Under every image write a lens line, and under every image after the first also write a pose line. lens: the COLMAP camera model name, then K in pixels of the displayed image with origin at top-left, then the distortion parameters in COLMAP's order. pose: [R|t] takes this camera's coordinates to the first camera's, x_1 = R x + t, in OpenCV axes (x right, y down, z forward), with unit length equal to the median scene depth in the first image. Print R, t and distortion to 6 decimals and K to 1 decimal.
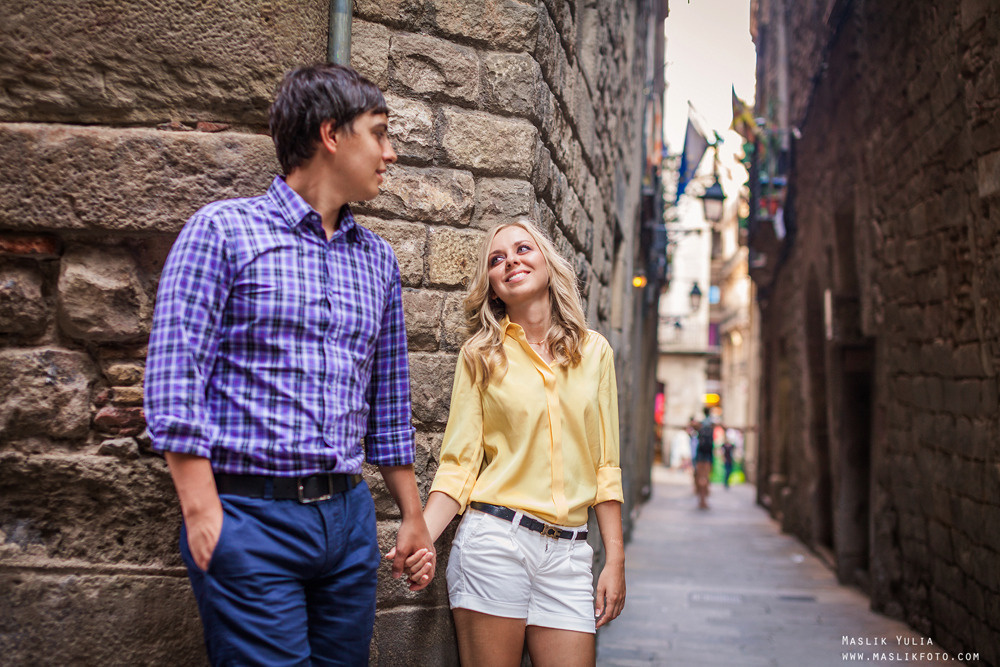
lens RADIAL K [[1416.1, 0, 500.0], [0, 1416.1, 333.5], [0, 0, 1]] dist [-0.020770, 0.159700]
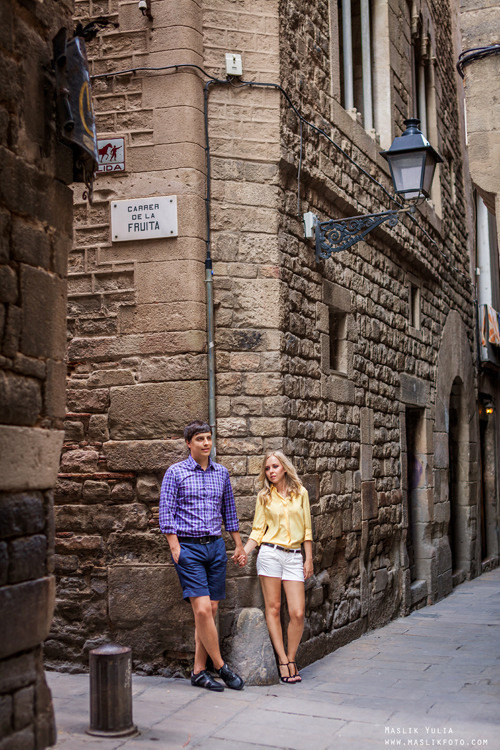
lens RADIAL K [[1062.1, 0, 250.0], [0, 1062.1, 375.0], [0, 0, 1]] dist [-0.020770, 0.159700]
pose [[0.970741, -0.077196, -0.227382, 0.590655], [0.067156, 0.996408, -0.051577, -0.154124], [0.230547, 0.034798, 0.972439, -1.532429]]
